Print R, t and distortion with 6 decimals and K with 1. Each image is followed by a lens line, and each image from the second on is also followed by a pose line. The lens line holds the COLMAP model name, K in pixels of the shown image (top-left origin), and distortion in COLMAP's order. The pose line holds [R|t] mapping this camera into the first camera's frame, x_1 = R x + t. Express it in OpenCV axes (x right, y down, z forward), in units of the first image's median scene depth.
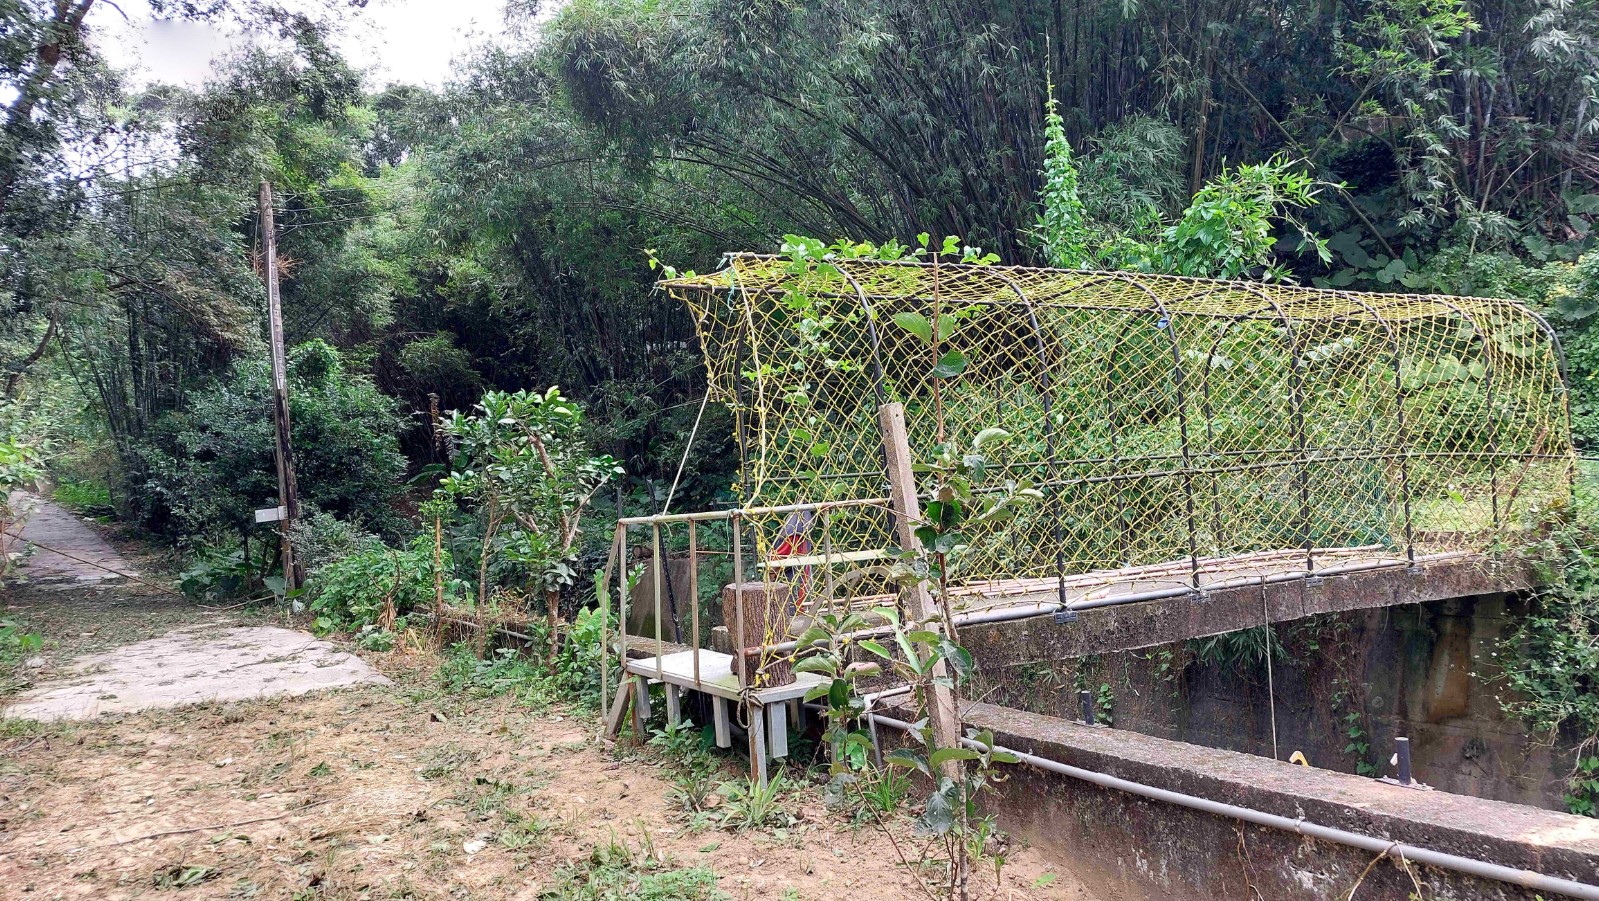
lens RADIAL K [[1078.8, 0, 799.5], [0, 1078.8, 450.5], [0, 0, 1]] dist [-0.004114, -0.000779]
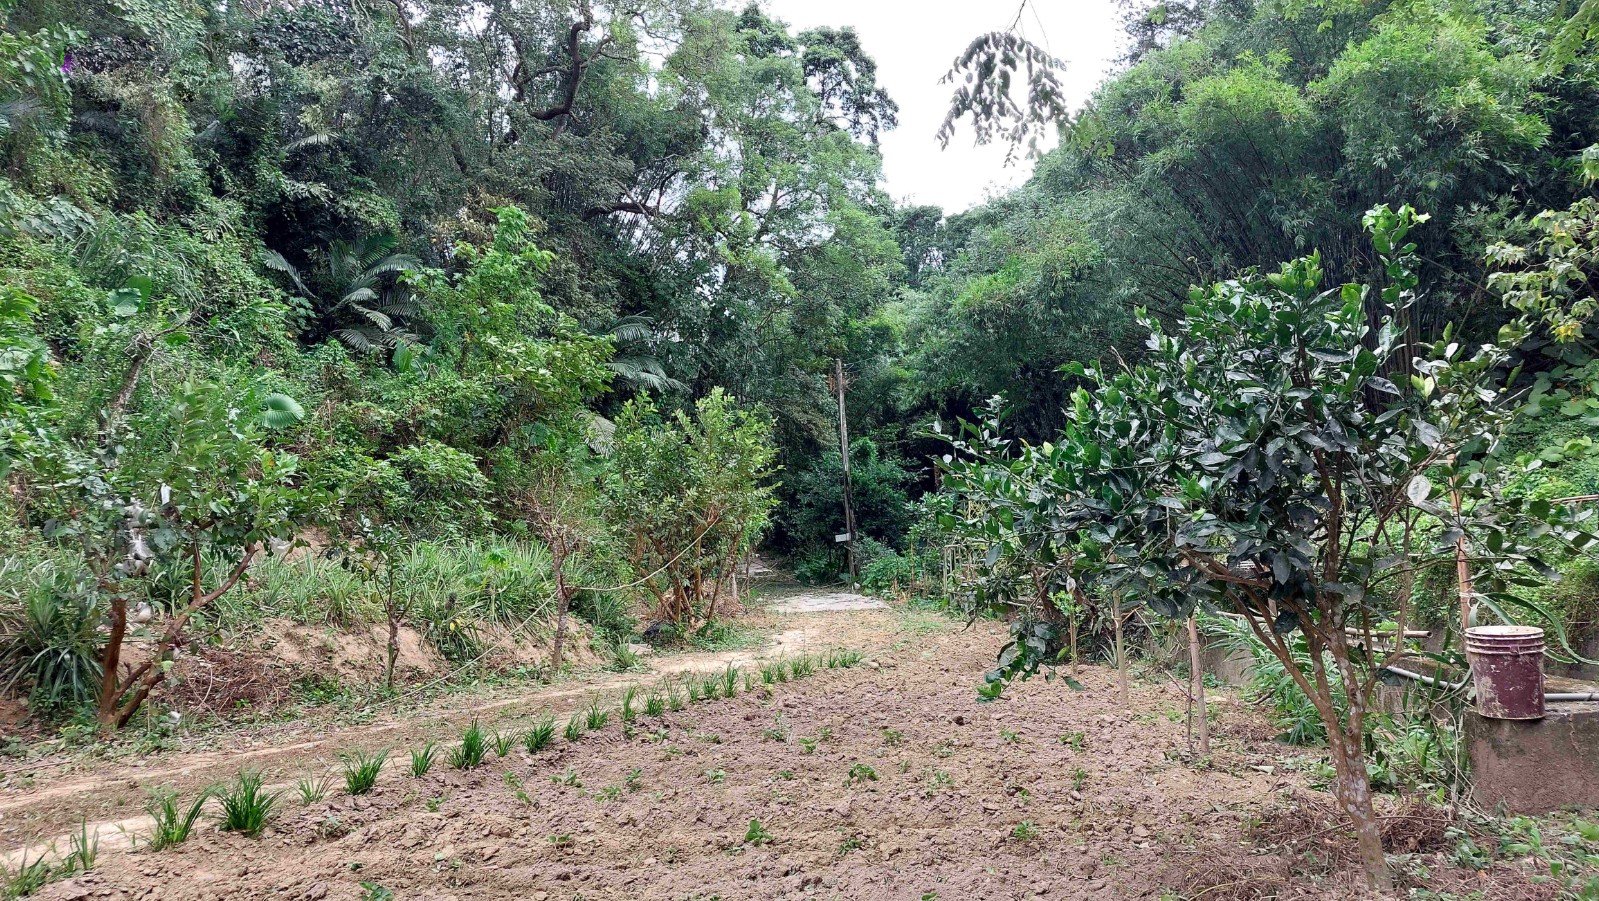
lens RADIAL K [[1078.8, 0, 799.5], [0, 1078.8, 450.5], [0, 0, 1]] dist [-0.004114, -0.000779]
pose [[0.881996, -0.025534, -0.470565, 0.303019], [0.017484, 0.999617, -0.021471, -0.048353], [0.470933, 0.010710, 0.882104, -0.636622]]
